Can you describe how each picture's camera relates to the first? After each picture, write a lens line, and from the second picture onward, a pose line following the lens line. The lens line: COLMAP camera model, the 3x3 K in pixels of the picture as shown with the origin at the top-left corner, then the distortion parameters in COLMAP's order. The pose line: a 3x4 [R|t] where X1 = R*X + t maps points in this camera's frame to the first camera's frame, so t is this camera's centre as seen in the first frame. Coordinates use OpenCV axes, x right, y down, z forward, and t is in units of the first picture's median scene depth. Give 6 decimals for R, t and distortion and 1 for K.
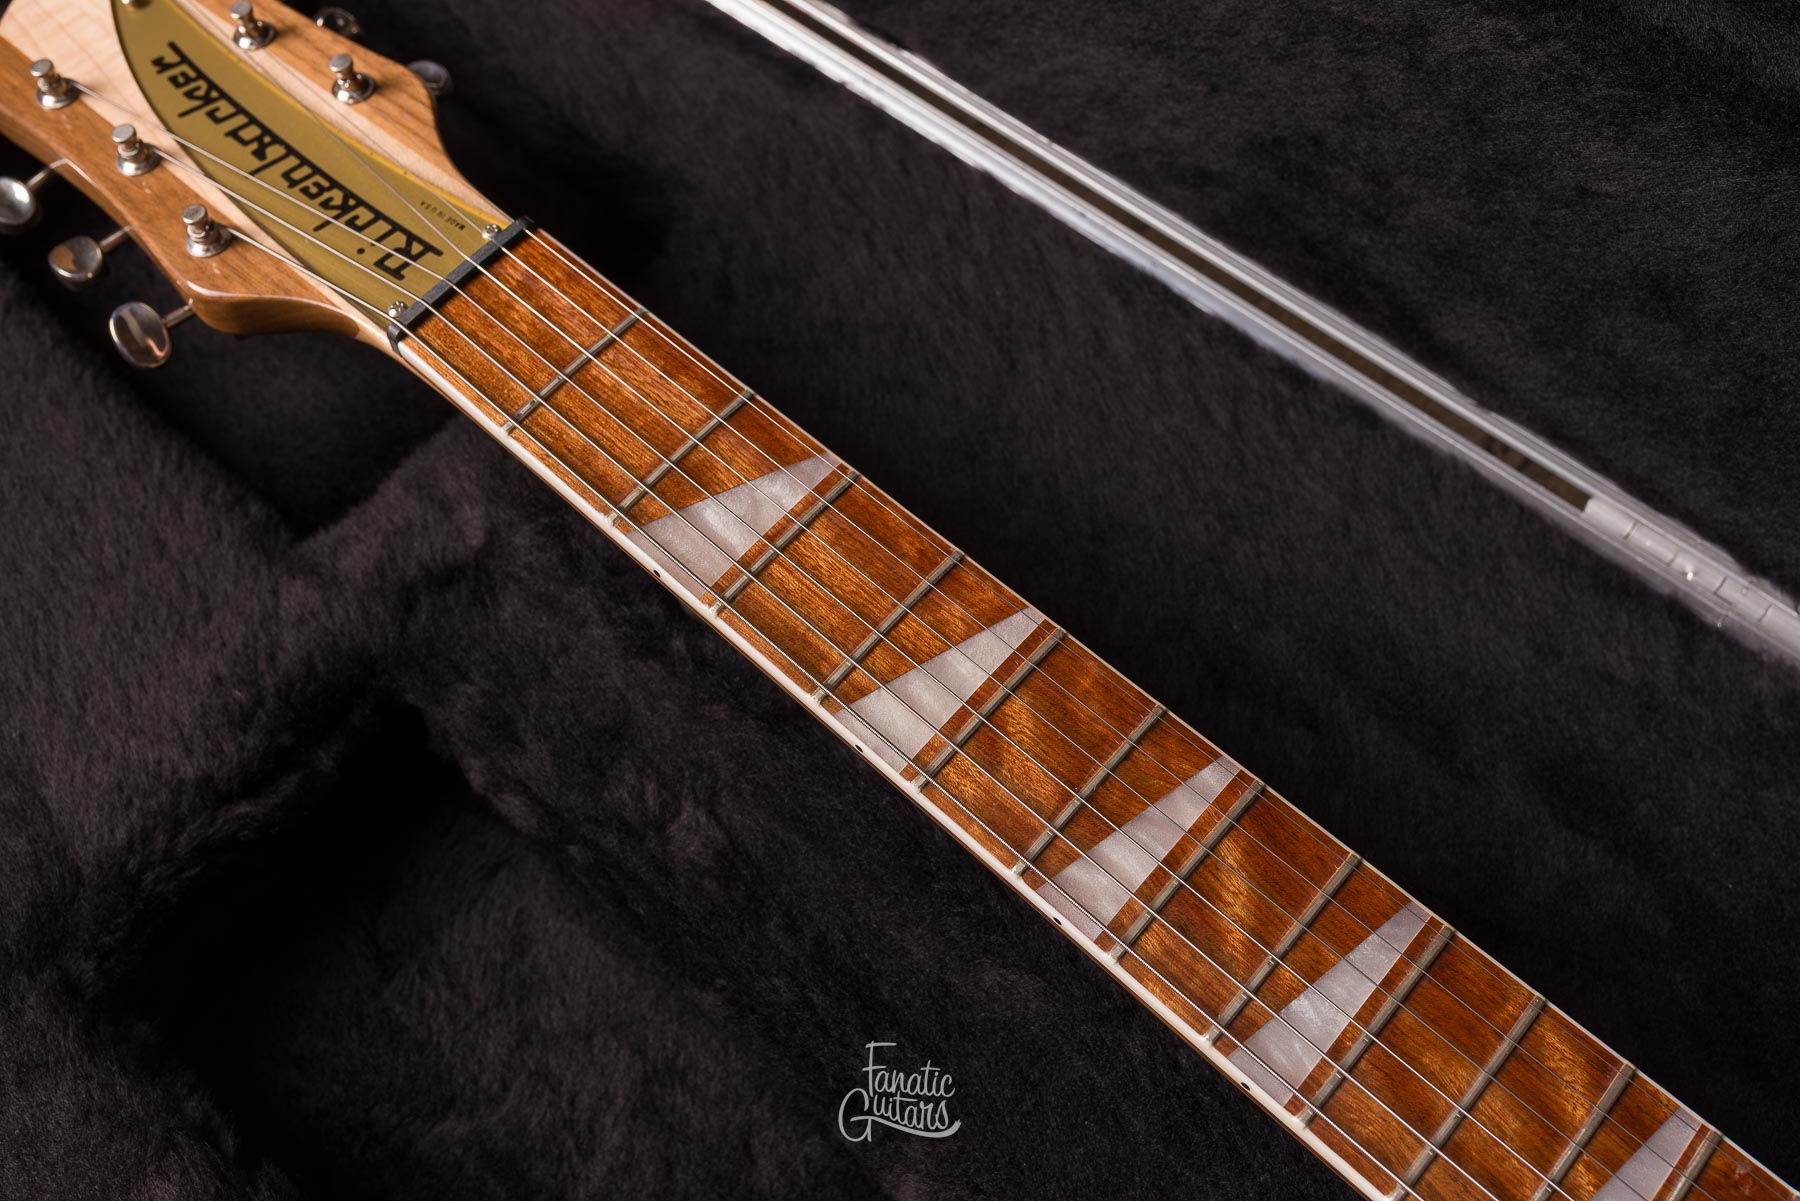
lens RADIAL K [[1795.3, 0, 899.9], [0, 1795.3, 599.7], [0, 0, 1]] dist [0.002258, 0.000219]
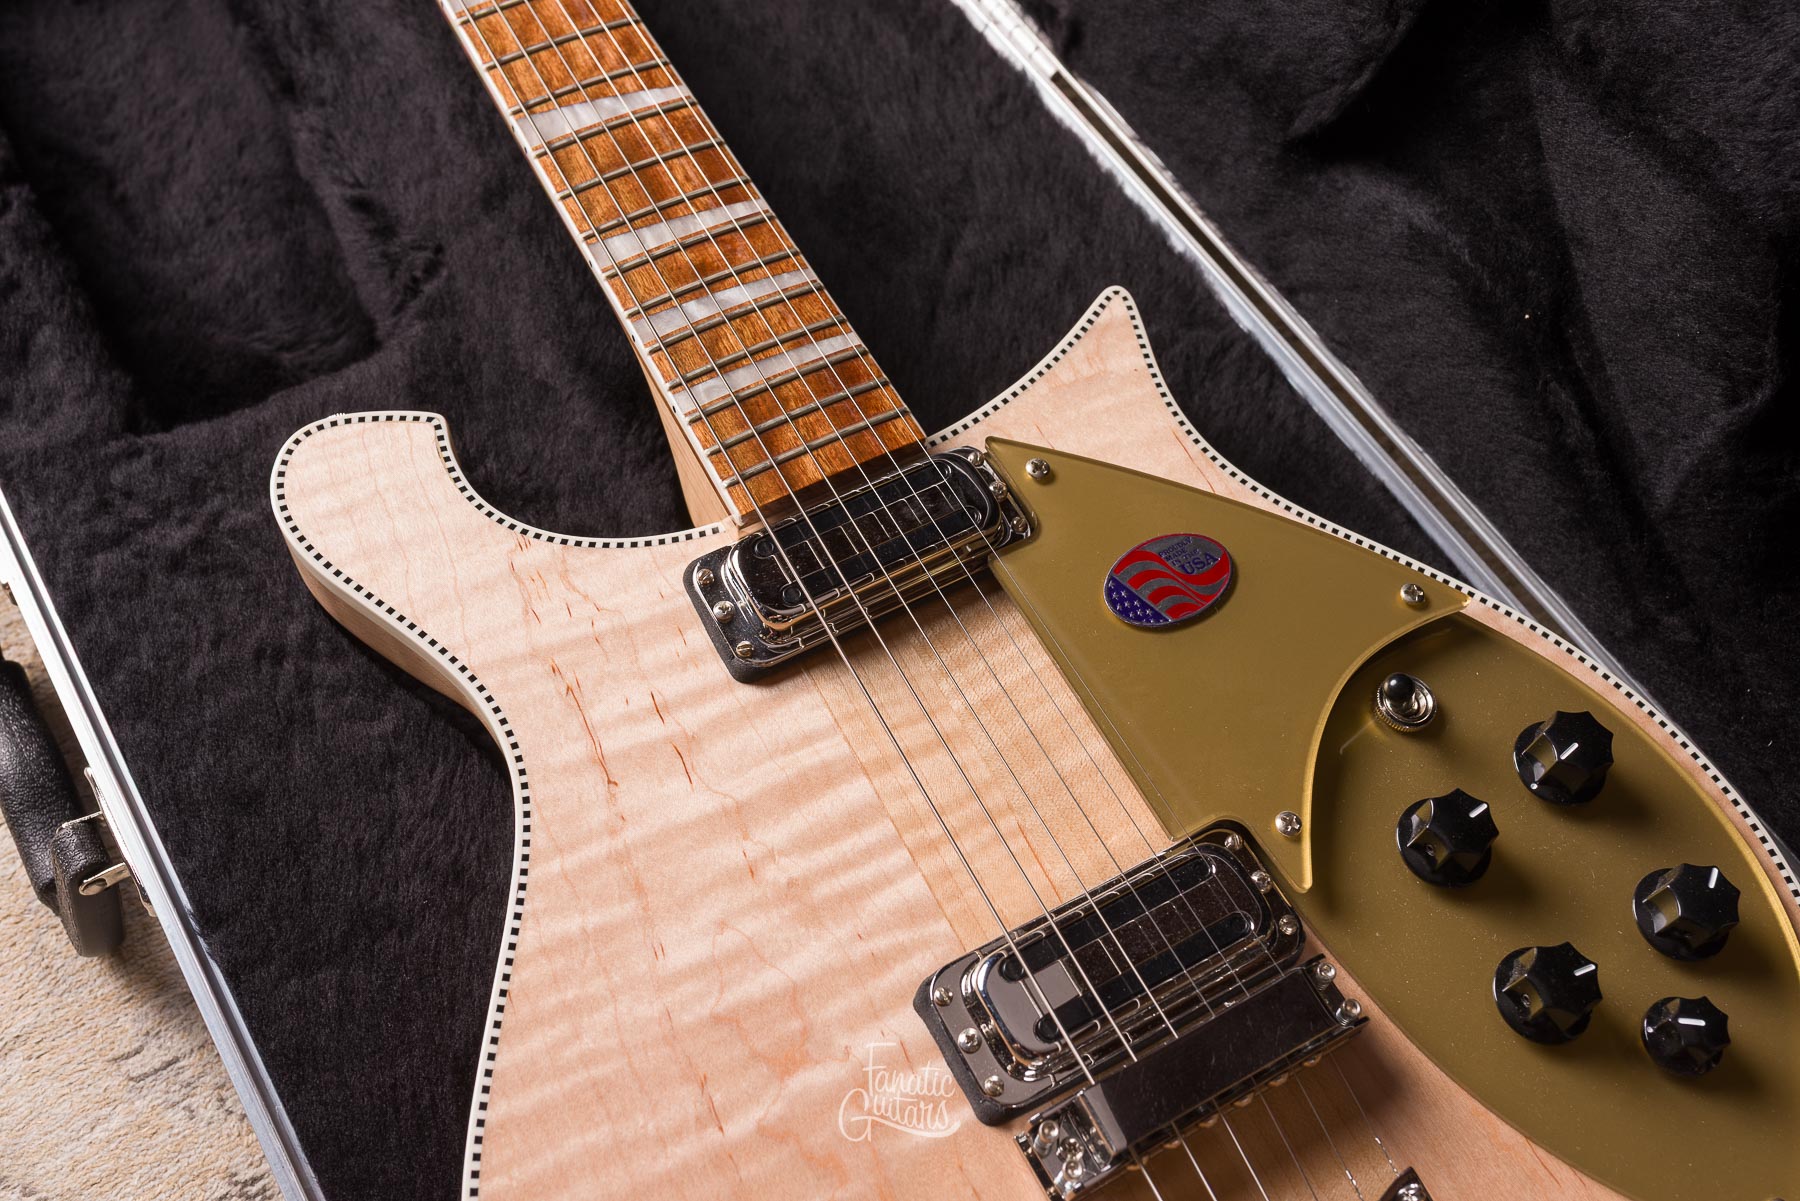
lens RADIAL K [[1763.1, 0, 898.1], [0, 1763.1, 599.1], [0, 0, 1]] dist [-0.003470, 0.003363]
pose [[0.942419, 0.313500, -0.116463, 0.724738], [-0.322609, 0.943977, -0.069509, 0.586288], [0.088148, 0.103079, 0.990760, -0.378827]]
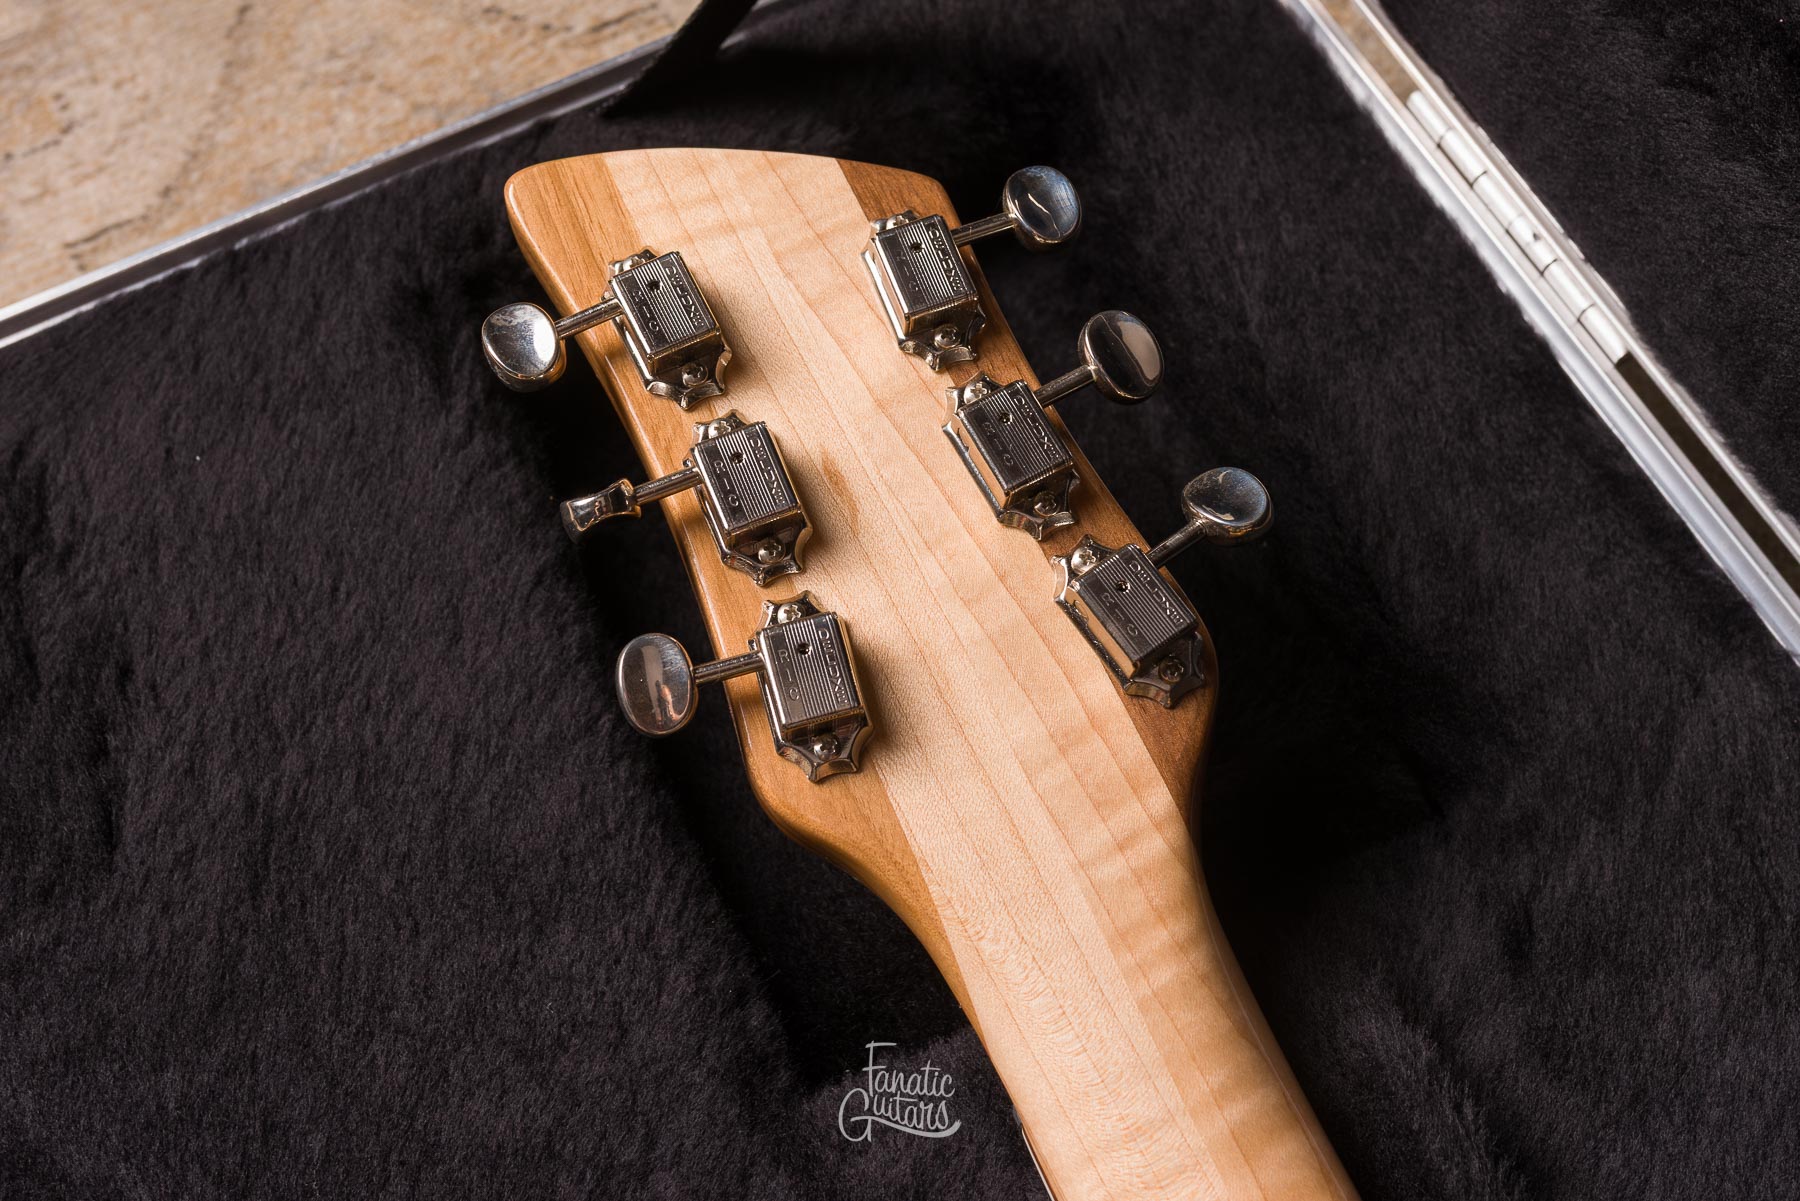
lens RADIAL K [[2200.4, 0, 855.4], [0, 2200.4, 461.4], [0, 0, 1]] dist [0.001797, -0.007076]
pose [[0.911942, 0.350415, -0.213474, -0.234671], [-0.358655, 0.933470, 0.000136, -0.280146], [0.199319, 0.076440, 0.976949, 0.180432]]
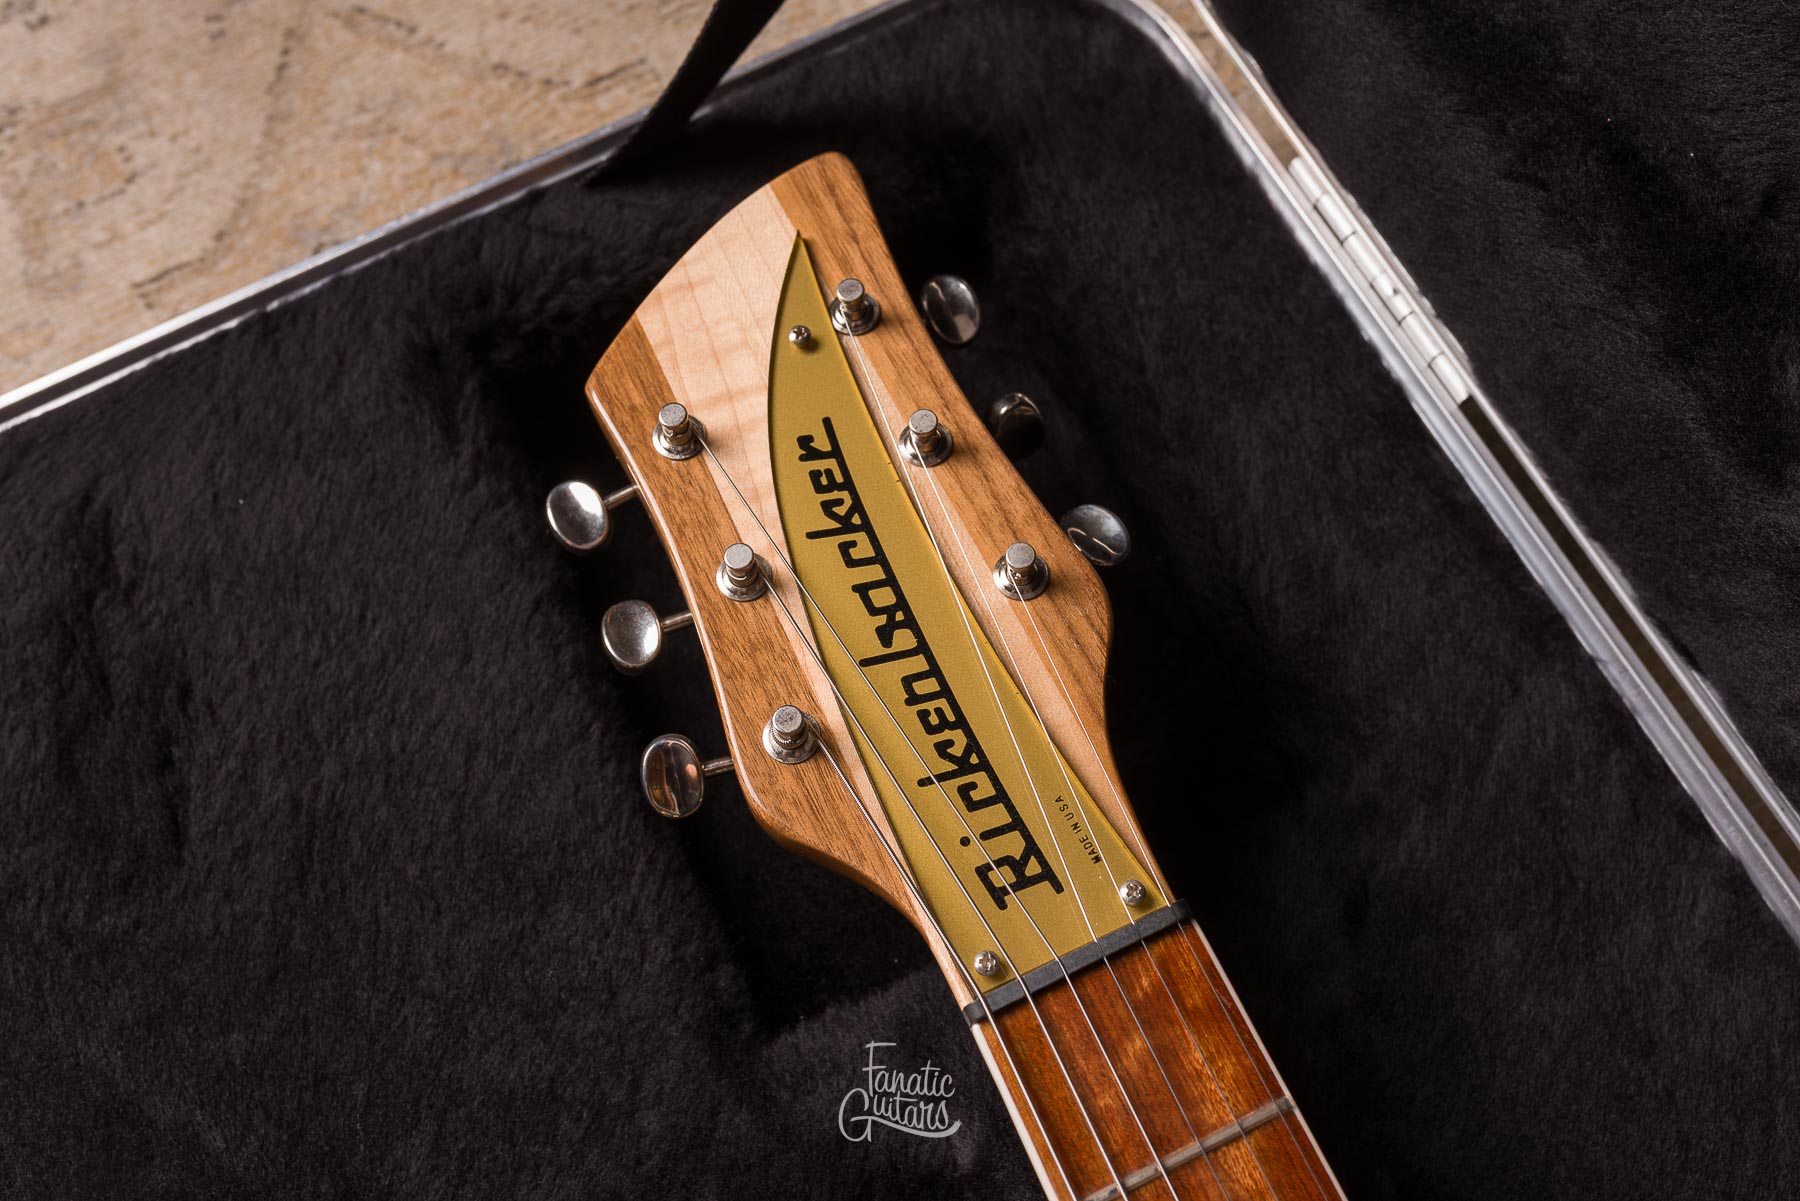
lens RADIAL K [[1795.3, 0, 899.9], [0, 1795.3, 599.7], [0, 0, 1]] dist [0.002258, 0.000219]
pose [[0.918160, 0.366219, -0.151216, -0.239203], [-0.349444, 0.928367, 0.126582, -0.368823], [0.186741, -0.063381, 0.980363, 0.229780]]
